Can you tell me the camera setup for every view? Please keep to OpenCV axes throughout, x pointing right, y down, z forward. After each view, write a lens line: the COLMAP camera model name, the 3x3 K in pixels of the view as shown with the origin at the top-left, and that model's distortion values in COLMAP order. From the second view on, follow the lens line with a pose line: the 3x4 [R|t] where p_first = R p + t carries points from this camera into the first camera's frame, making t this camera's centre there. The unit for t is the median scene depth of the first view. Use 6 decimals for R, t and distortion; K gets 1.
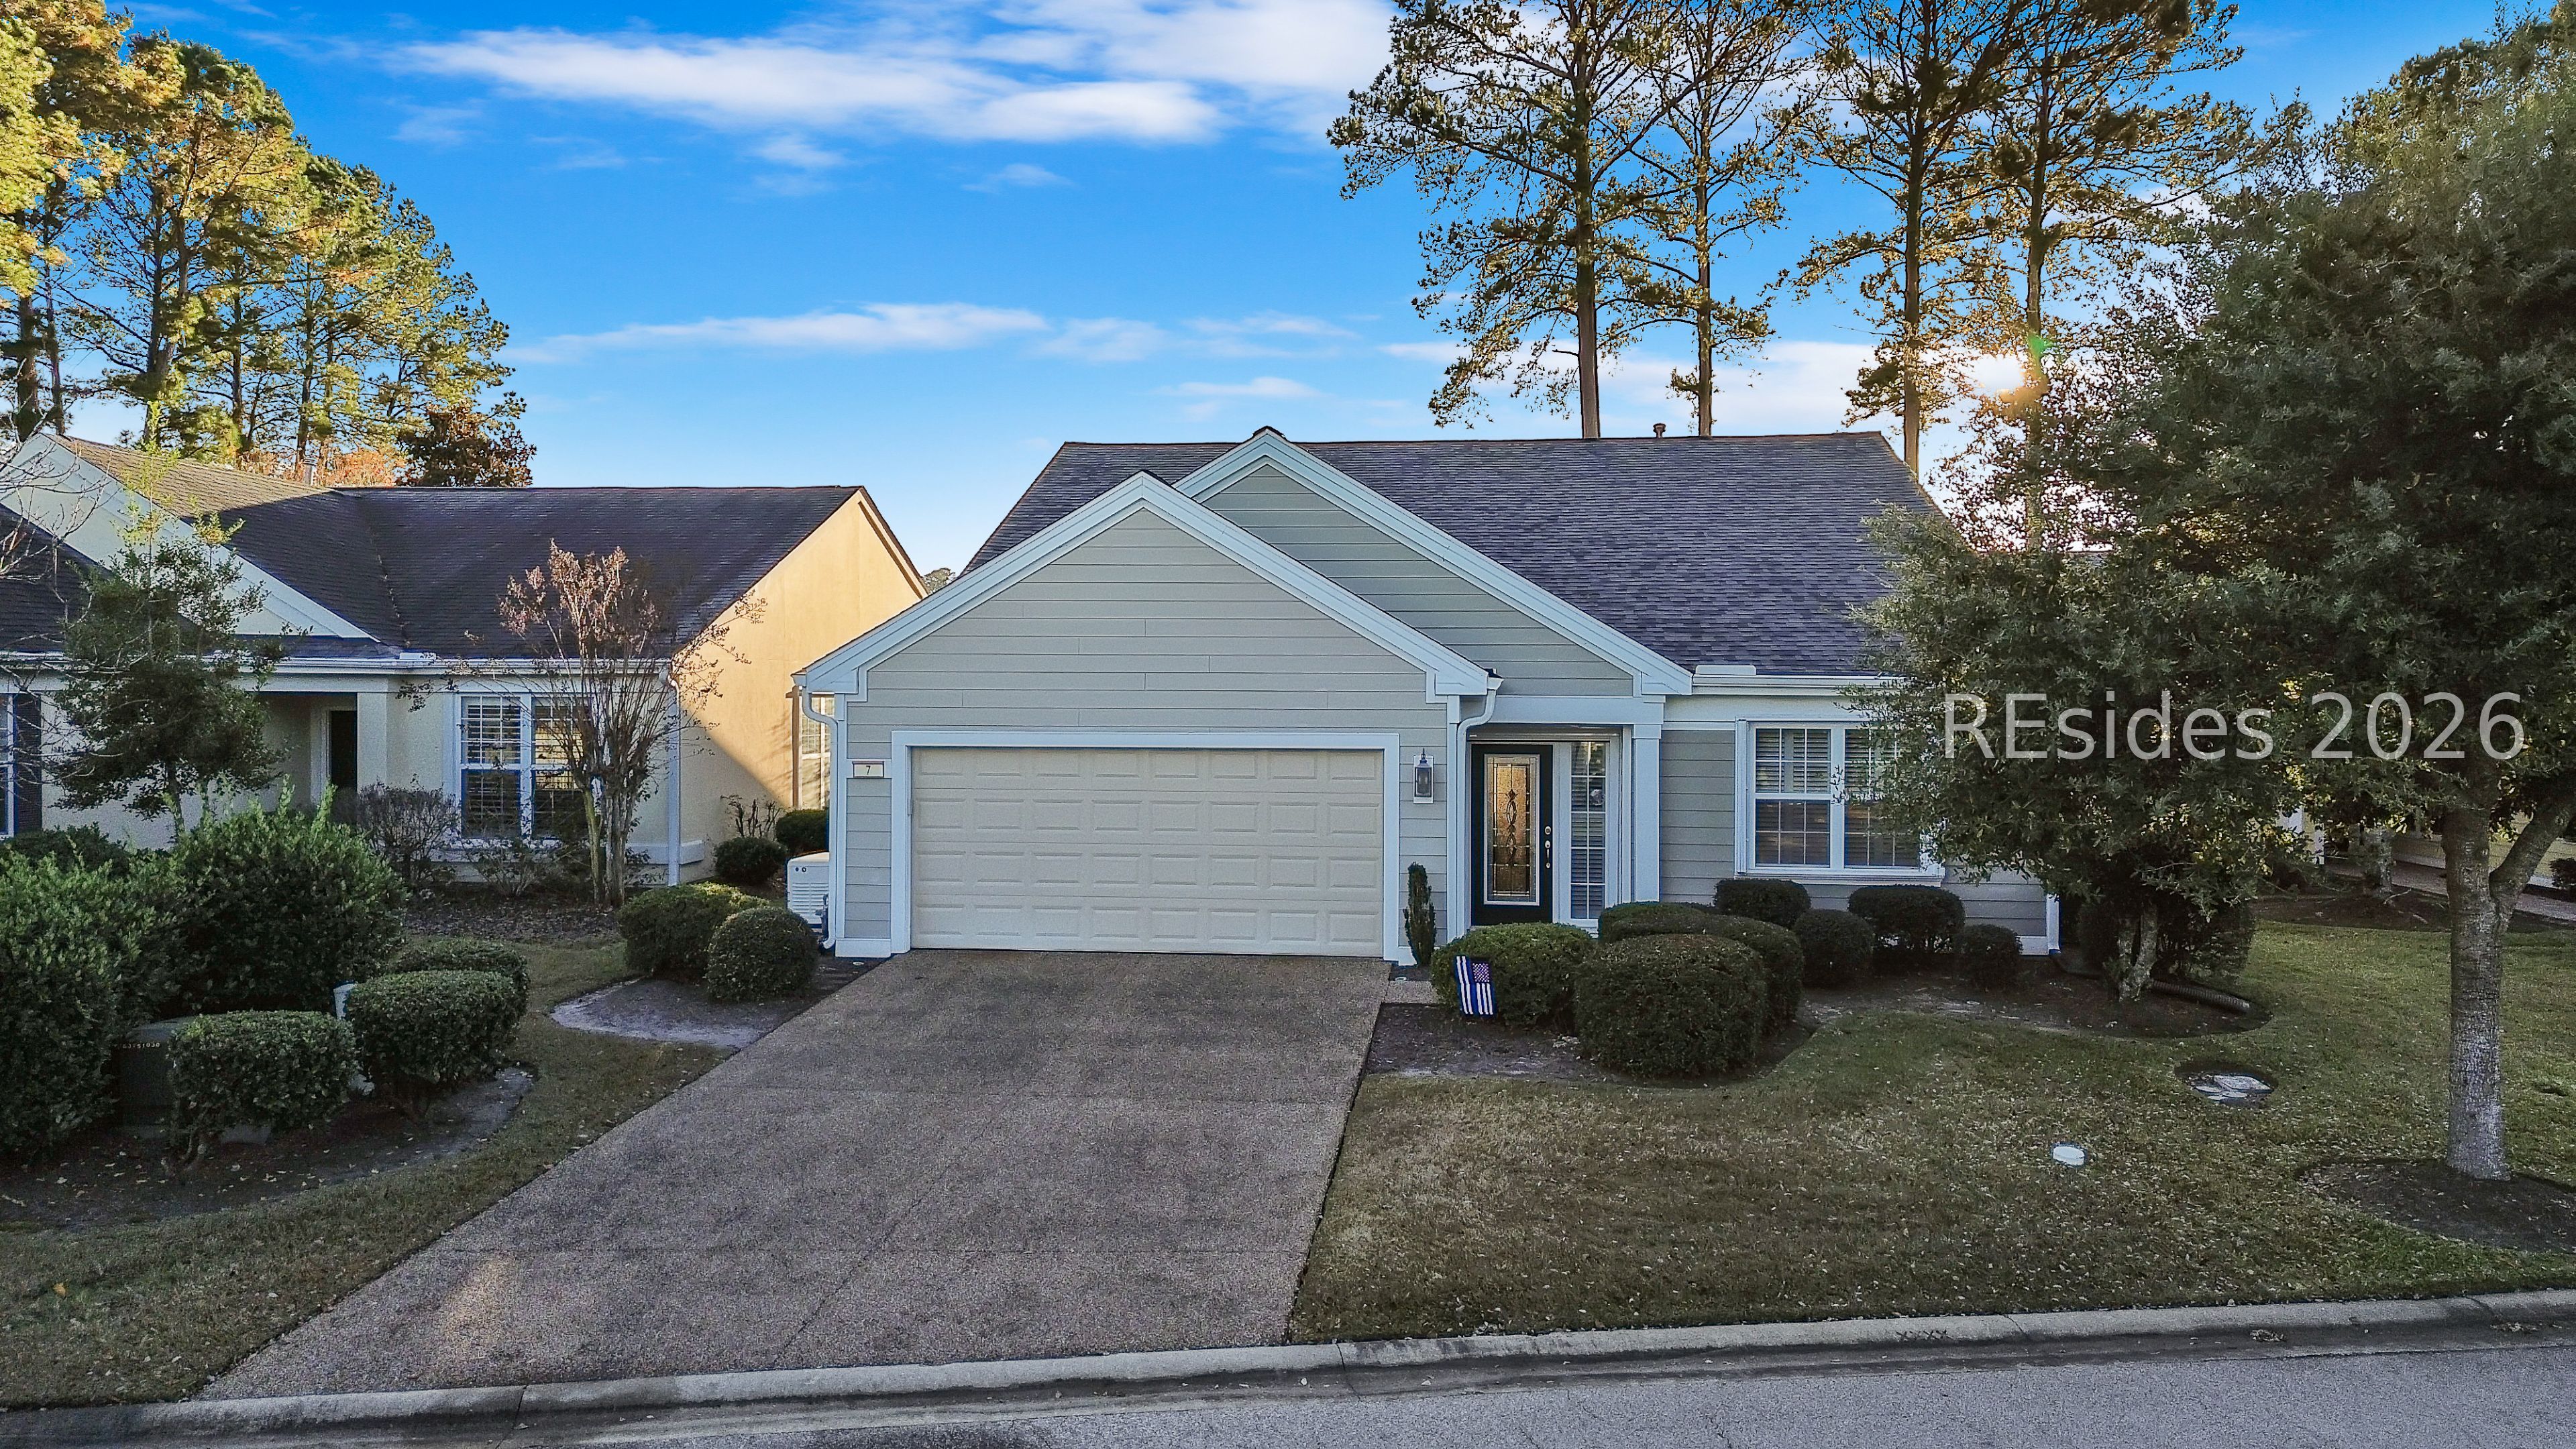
lens RADIAL K [[1795.6, 0, 1275.2], [0, 1795.6, 724.1], [0, 0, 1]] dist [0.027889, -0.027664]
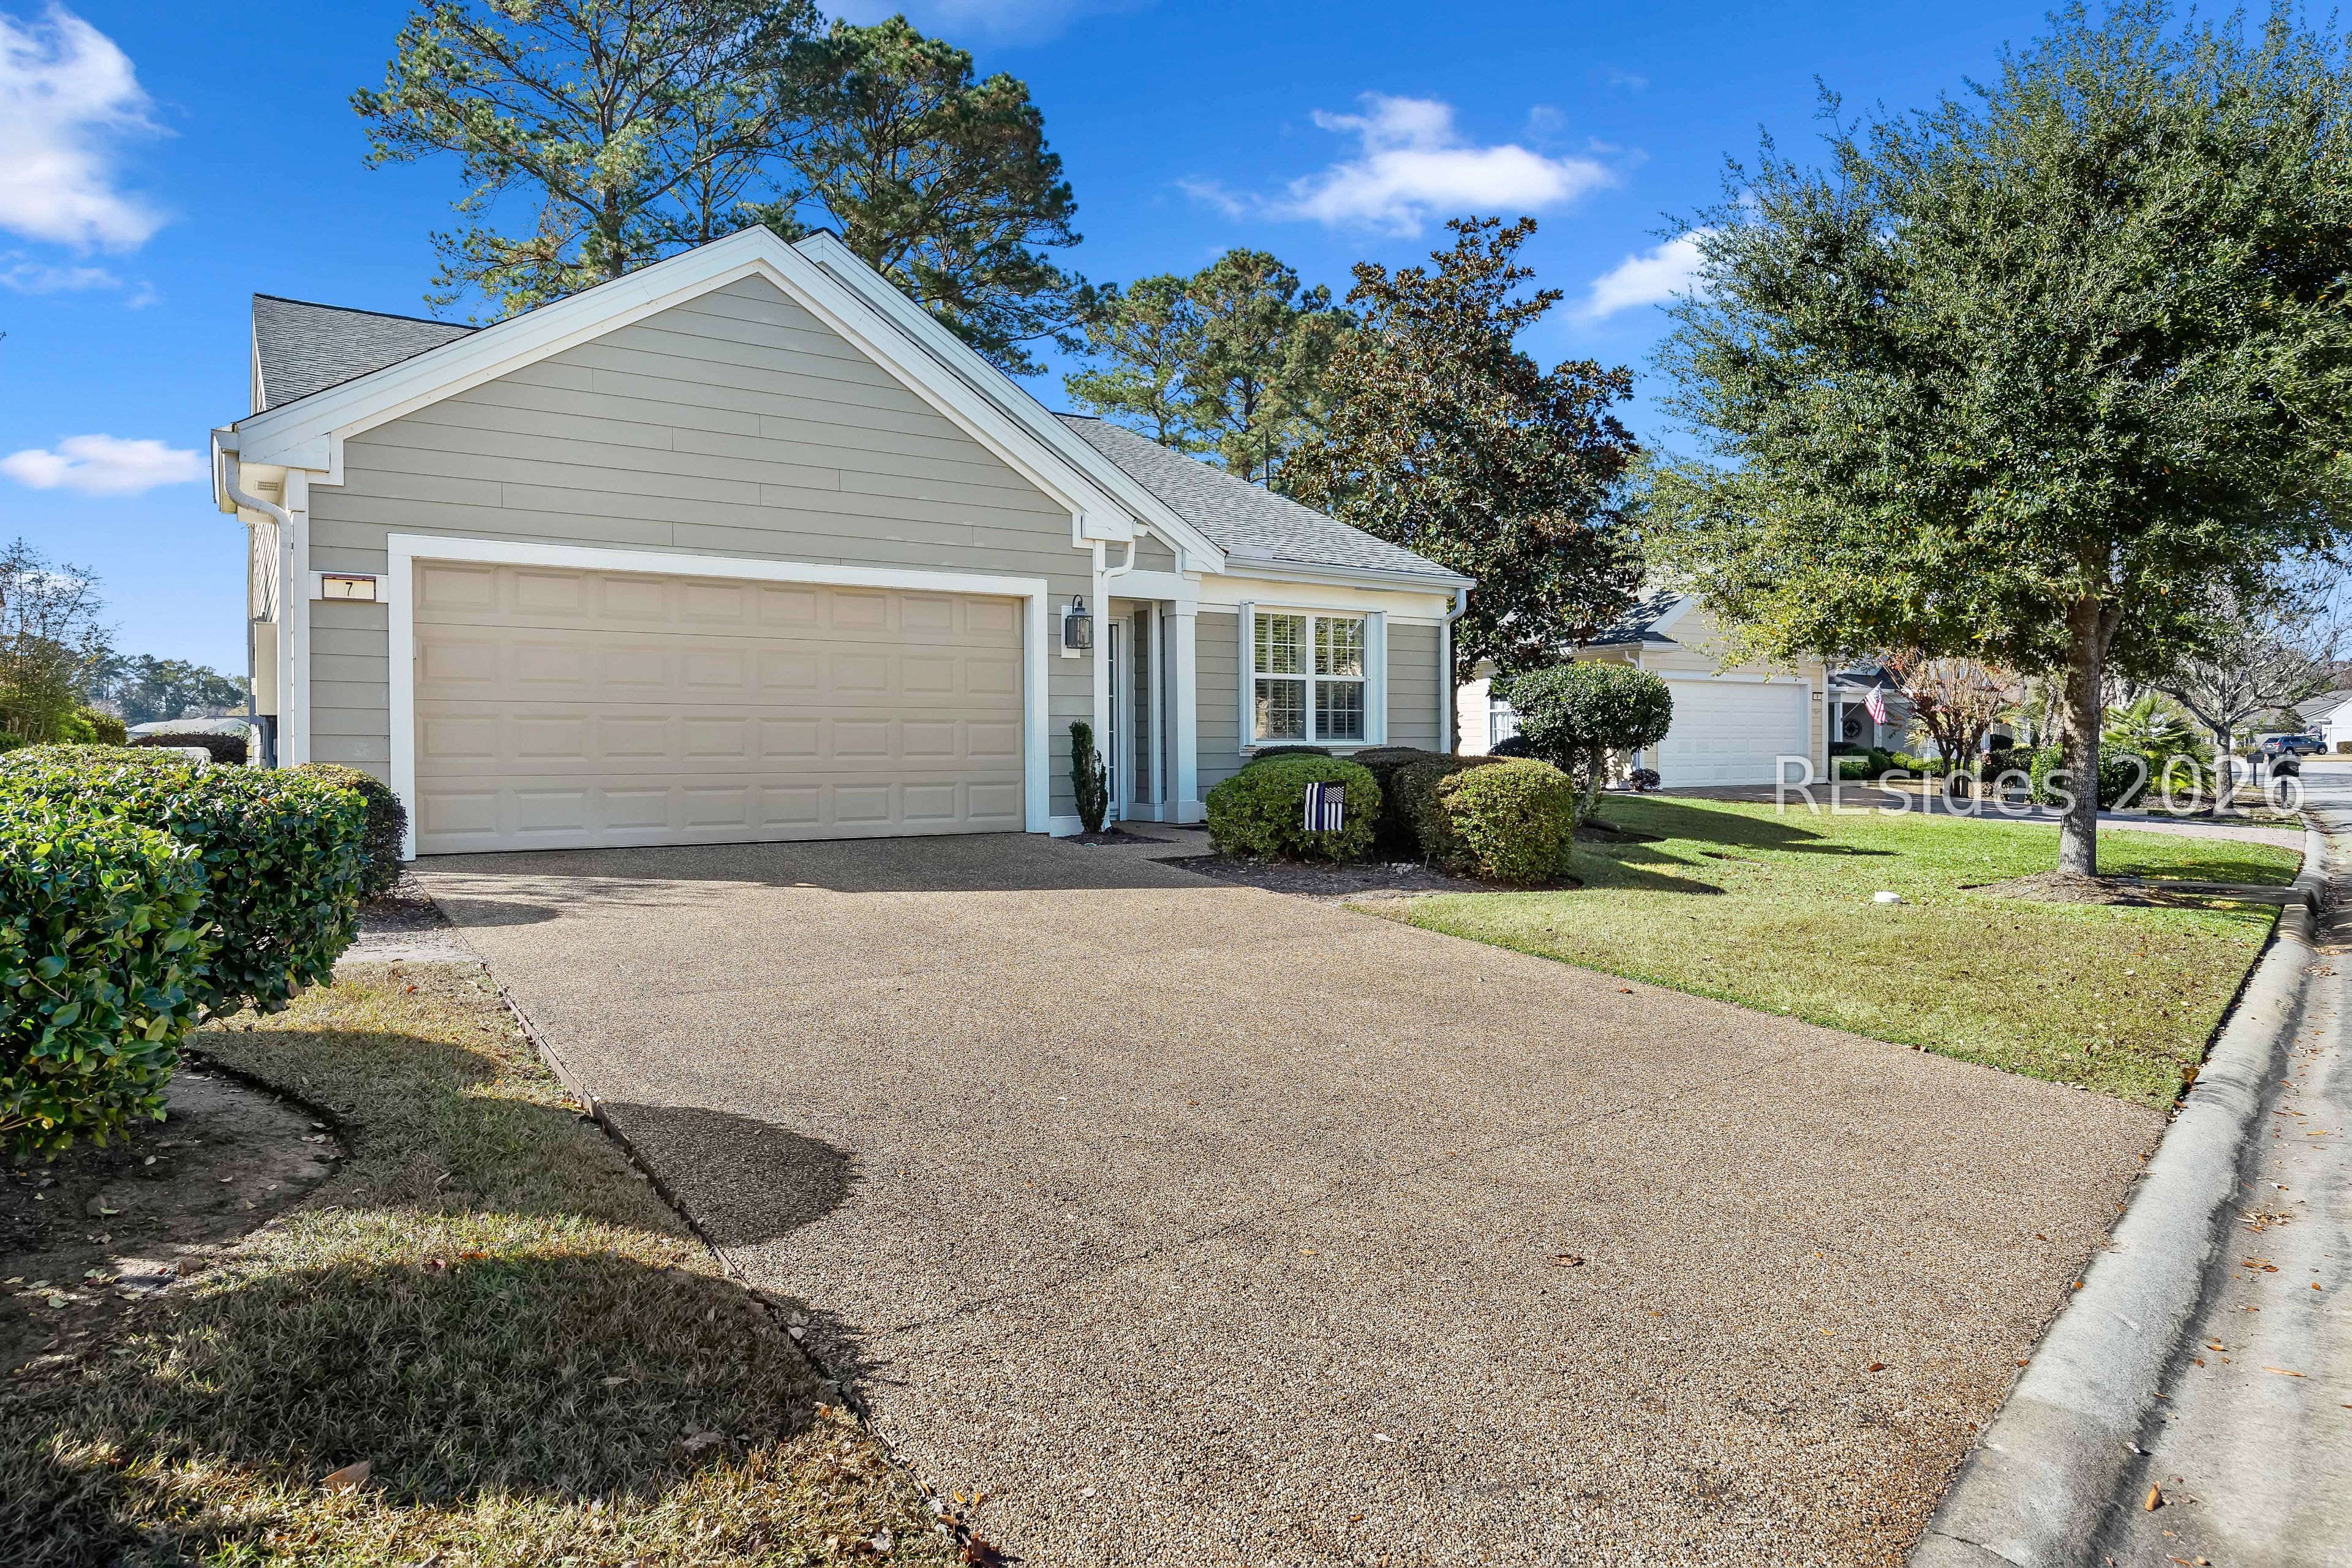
lens RADIAL K [[1401.6, 0, 1176.5], [0, 1401.6, 774.0], [0, 0, 1]] dist [-0.010418, -0.002069]
pose [[0.764067, -0.018387, 0.644875, -0.326669], [0.018025, 0.999812, 0.007150, 0.095995], [-0.644885, 0.006161, 0.764255, 0.407505]]
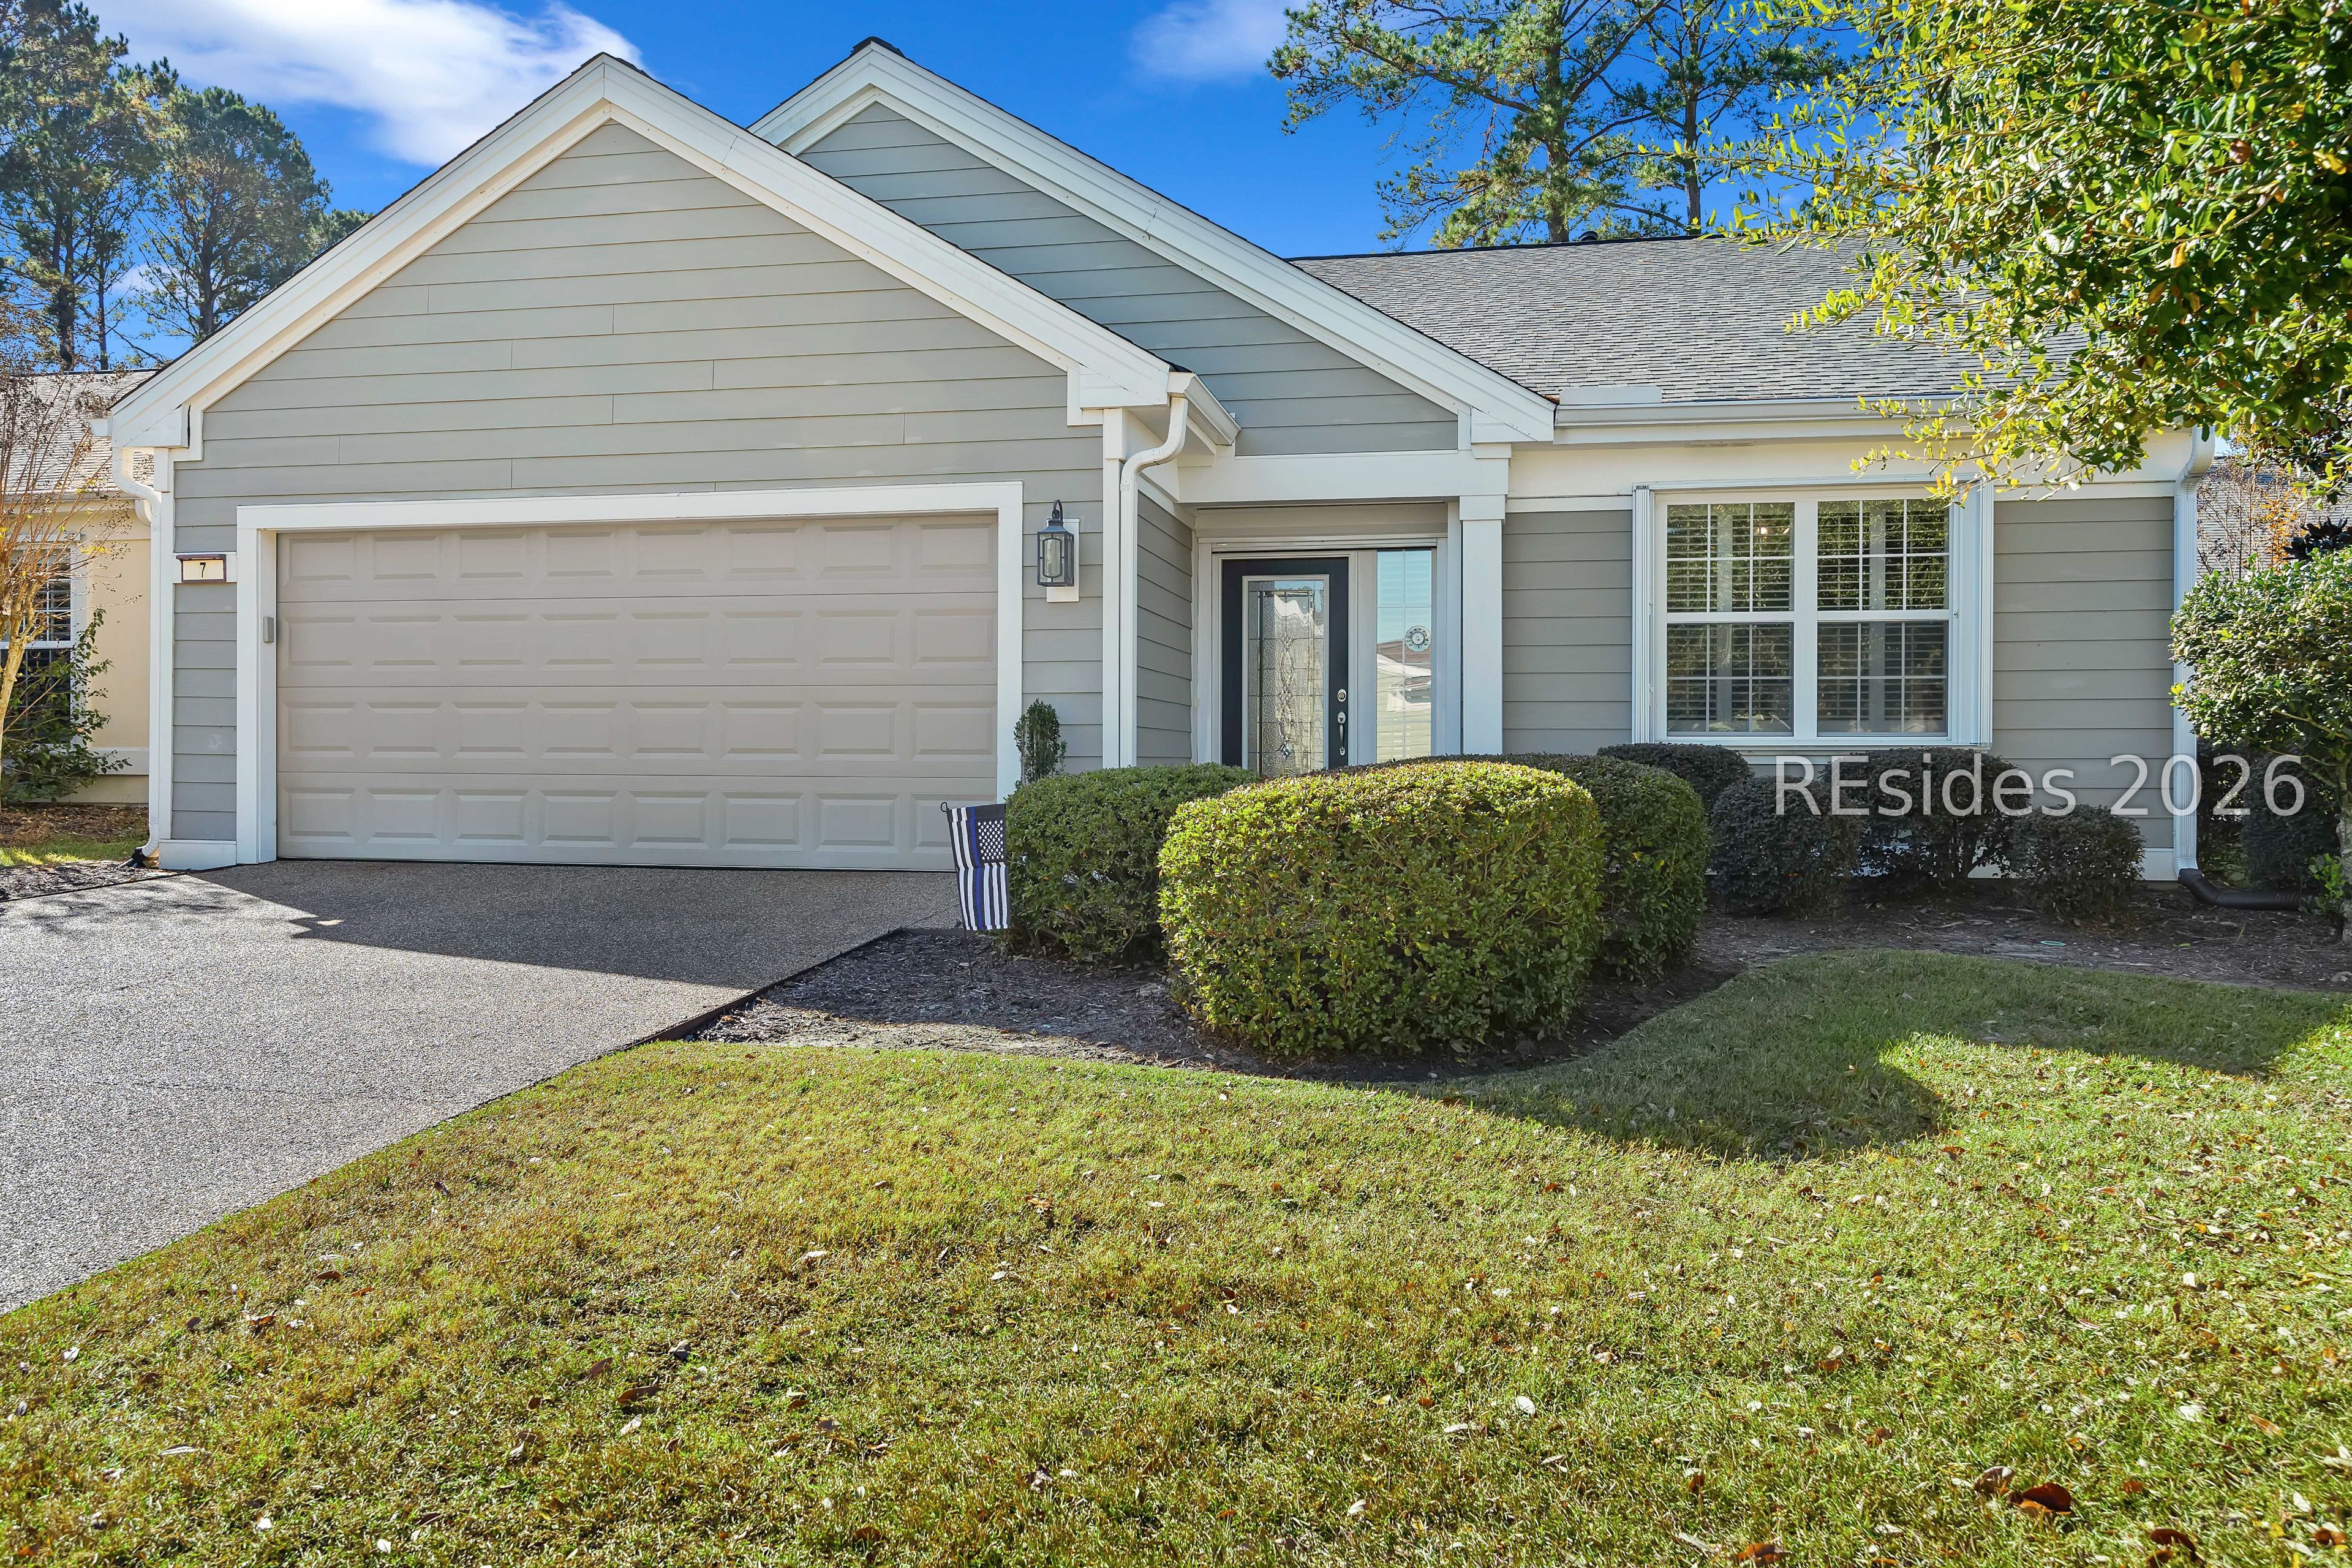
lens RADIAL K [[1664.6, 0, 1181.3], [0, 1664.6, 771.3], [0, 0, 1]] dist [-0.010717, -0.000533]
pose [[0.996285, 0.000921, -0.086113, 0.160634], [-0.001721, 0.999956, -0.009209, 0.100136], [0.086101, 0.009323, 0.996243, 0.457817]]
